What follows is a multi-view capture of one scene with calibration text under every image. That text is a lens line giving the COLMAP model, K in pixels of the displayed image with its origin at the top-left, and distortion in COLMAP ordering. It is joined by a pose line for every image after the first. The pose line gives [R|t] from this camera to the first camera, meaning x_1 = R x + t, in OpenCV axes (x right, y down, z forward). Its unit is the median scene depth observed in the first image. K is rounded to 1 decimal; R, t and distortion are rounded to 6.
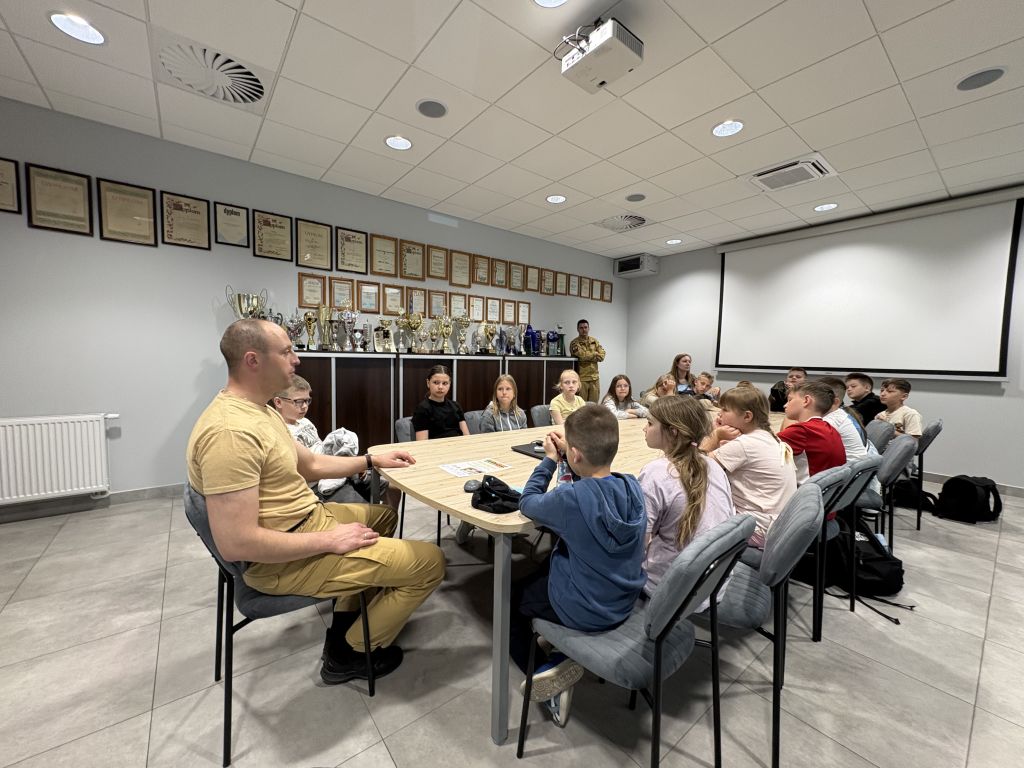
lens RADIAL K [[410.5, 0, 514.1], [0, 410.5, 383.6], [0, 0, 1]] dist [0.001419, 0.000539]
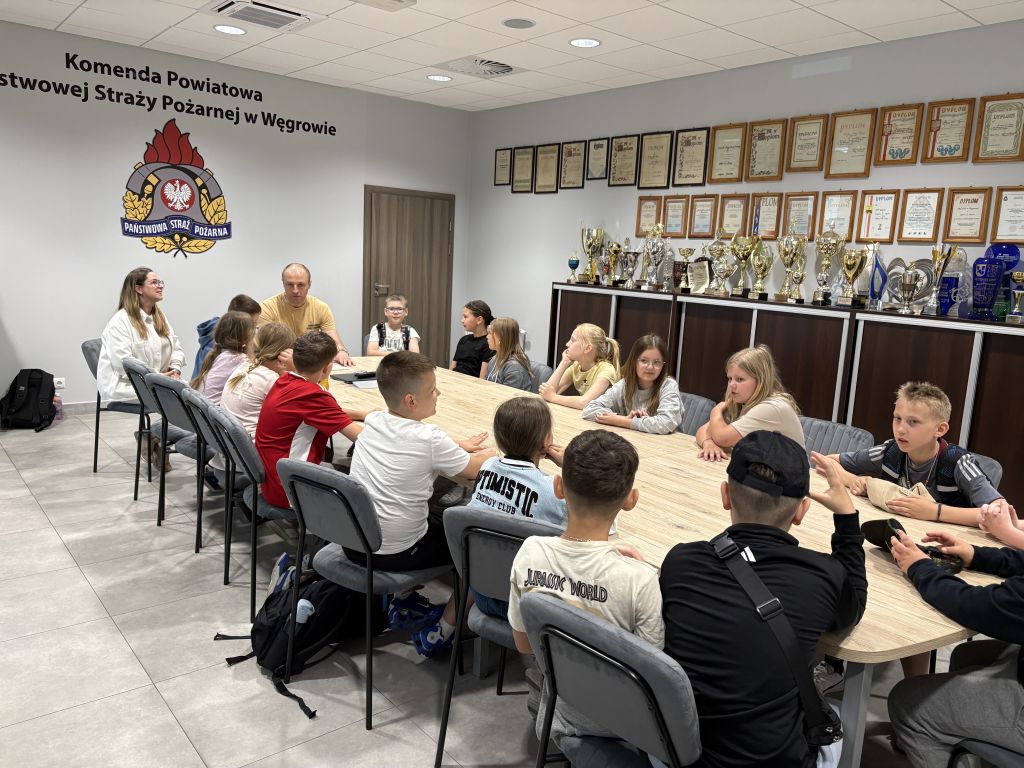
lens RADIAL K [[767.2, 0, 522.5], [0, 767.2, 387.9], [0, 0, 1]] dist [0.033637, -0.040551]
pose [[0.023553, 0.161550, -0.986583, 1.006878], [-0.110525, 0.981228, 0.158034, -0.088255], [0.993594, 0.105320, 0.040966, 0.632938]]
